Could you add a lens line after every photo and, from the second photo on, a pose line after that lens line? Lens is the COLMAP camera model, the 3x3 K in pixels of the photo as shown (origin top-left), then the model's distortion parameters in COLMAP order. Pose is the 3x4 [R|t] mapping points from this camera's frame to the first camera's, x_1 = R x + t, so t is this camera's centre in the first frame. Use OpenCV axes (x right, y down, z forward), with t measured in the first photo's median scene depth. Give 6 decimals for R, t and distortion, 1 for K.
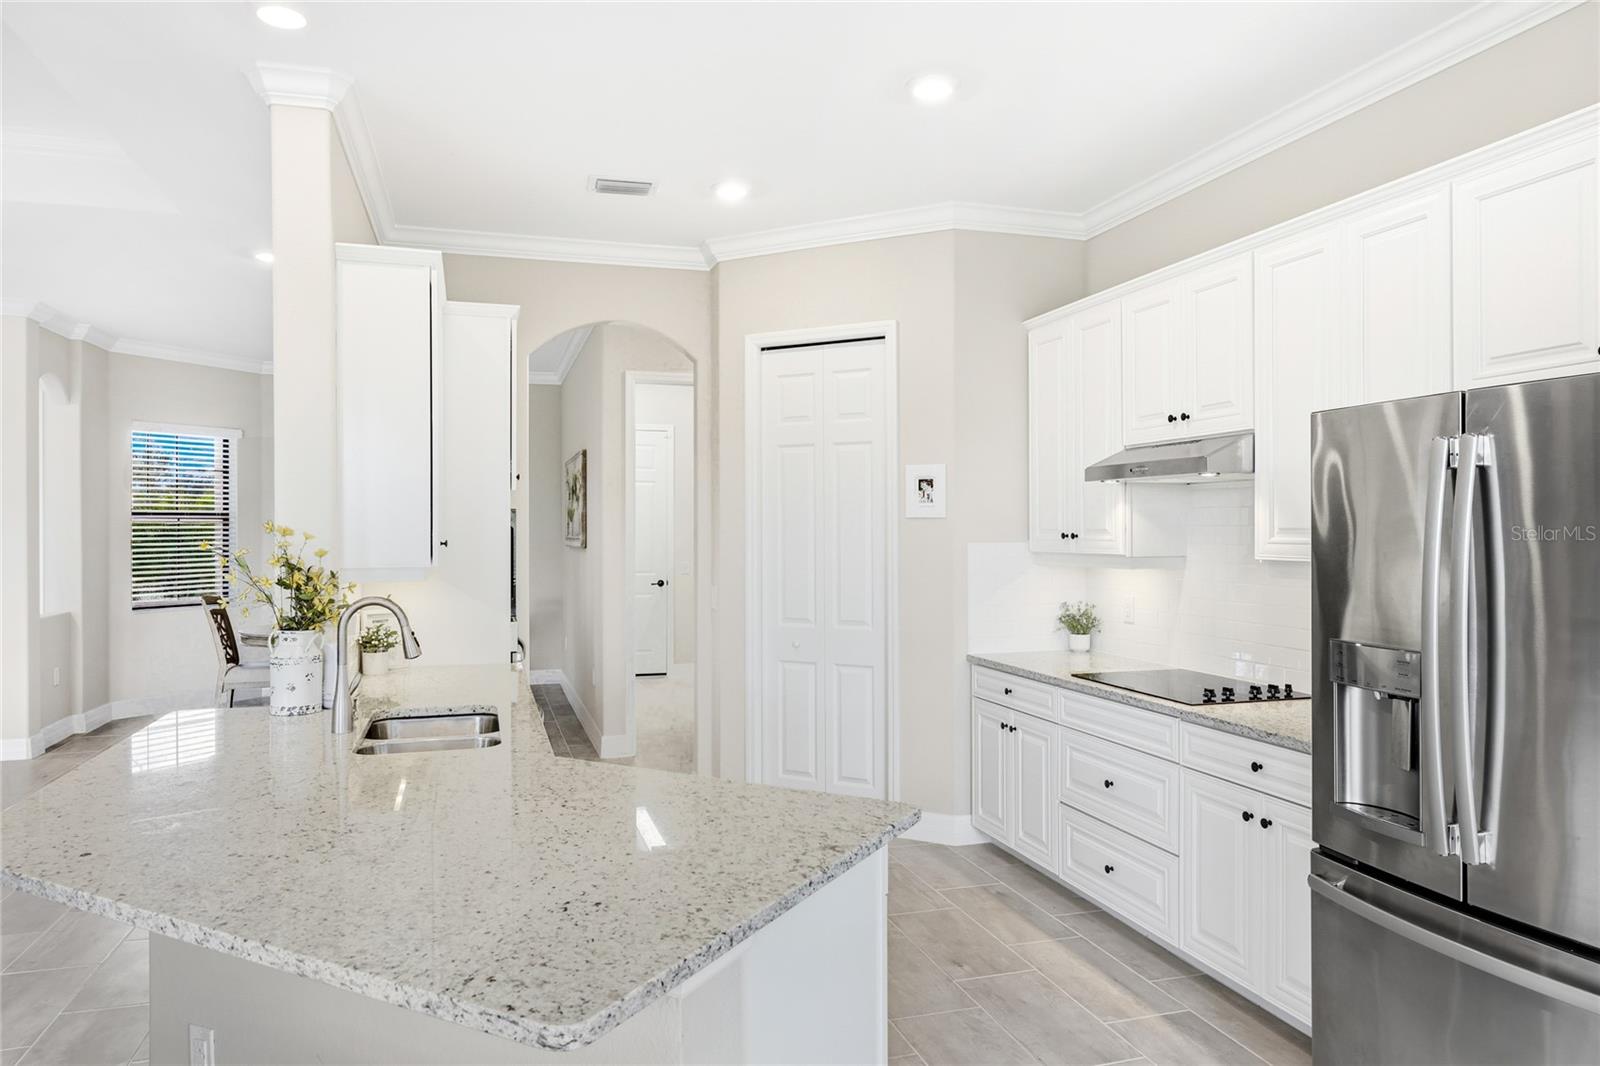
lens RADIAL K [[1065.1, 0, 801.0], [0, 1065.1, 530.3], [0, 0, 1]] dist [0.000785, 0.002123]
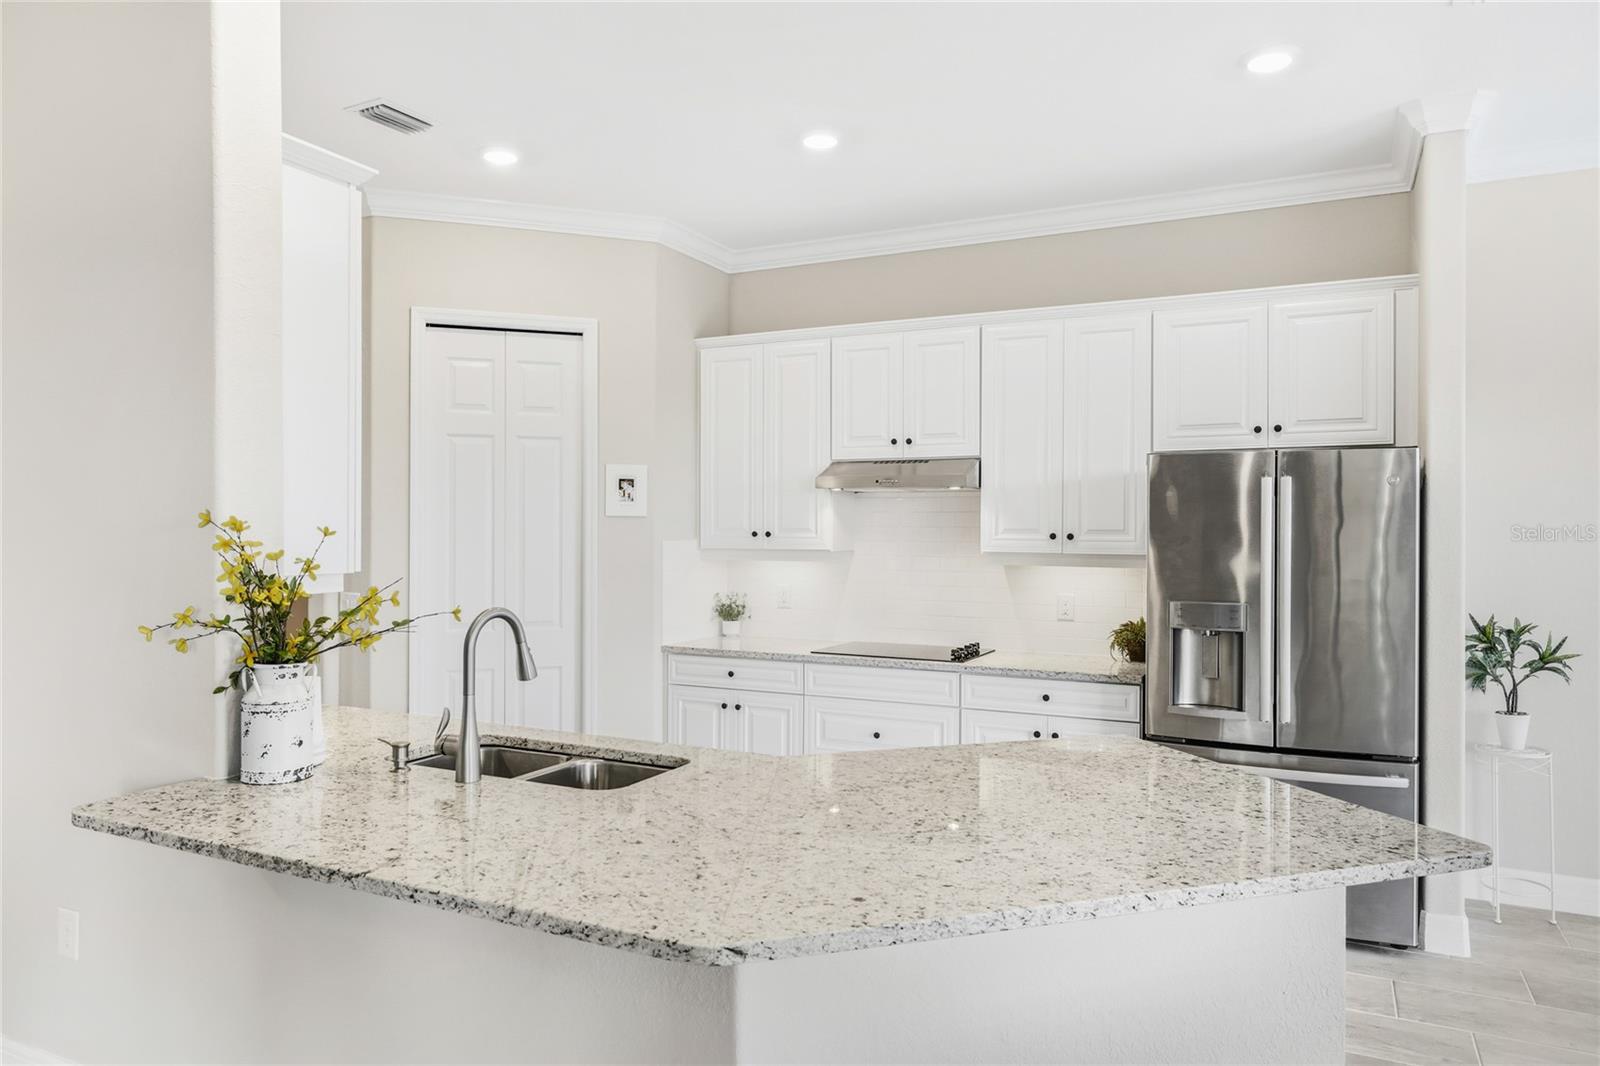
lens RADIAL K [[1065.1, 0, 802.4], [0, 1065.1, 534.6], [0, 0, 1]] dist [0.000785, 0.002123]
pose [[0.679241, 0.001919, 0.733913, -0.559018], [-0.005464, 0.999982, 0.002442, 0.002600], [-0.733895, -0.005669, 0.679239, 0.187304]]
